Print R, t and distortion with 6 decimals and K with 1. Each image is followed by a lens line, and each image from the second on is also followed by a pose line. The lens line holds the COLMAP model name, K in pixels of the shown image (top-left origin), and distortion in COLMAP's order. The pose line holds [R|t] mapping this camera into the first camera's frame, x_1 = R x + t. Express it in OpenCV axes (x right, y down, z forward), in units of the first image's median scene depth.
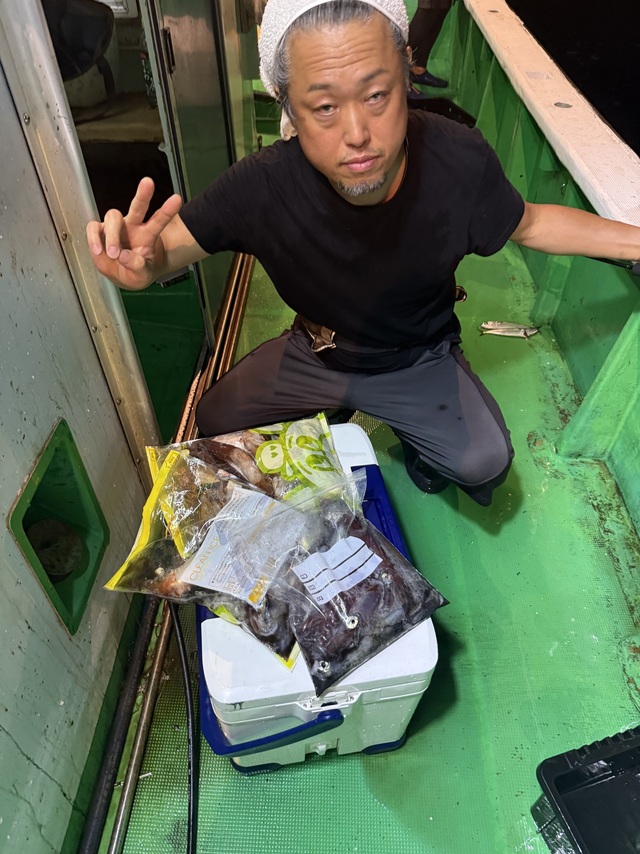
lens RADIAL K [[603.8, 0, 318.4], [0, 603.8, 379.4], [0, 0, 1]] dist [0.010786, -0.037414]
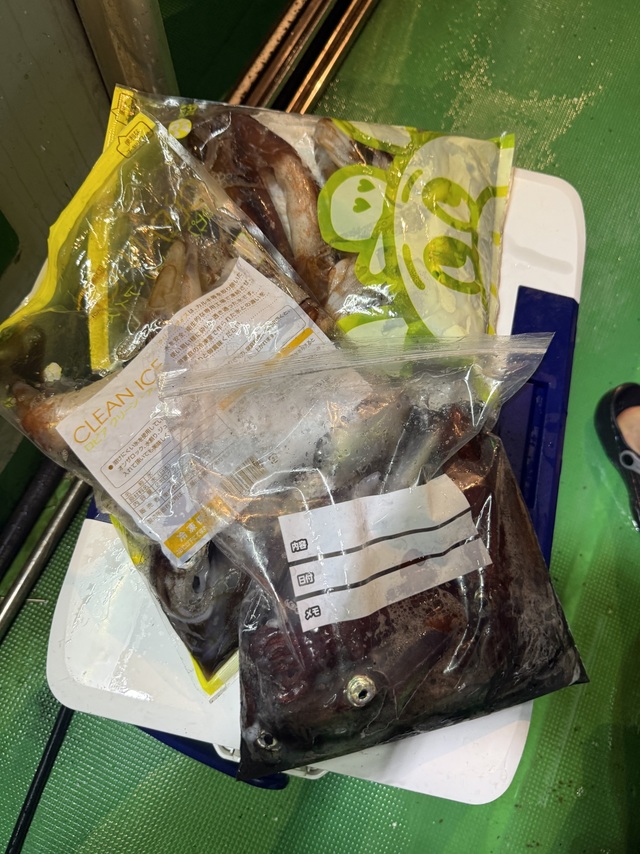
lens RADIAL K [[603.8, 0, 318.4], [0, 603.8, 379.4], [0, 0, 1]] dist [0.010786, -0.037414]
pose [[0.918025, 0.384245, -0.097903, -0.012805], [-0.270242, 0.786974, 0.554654, -0.006729], [0.290170, -0.482729, 0.826301, 0.599312]]
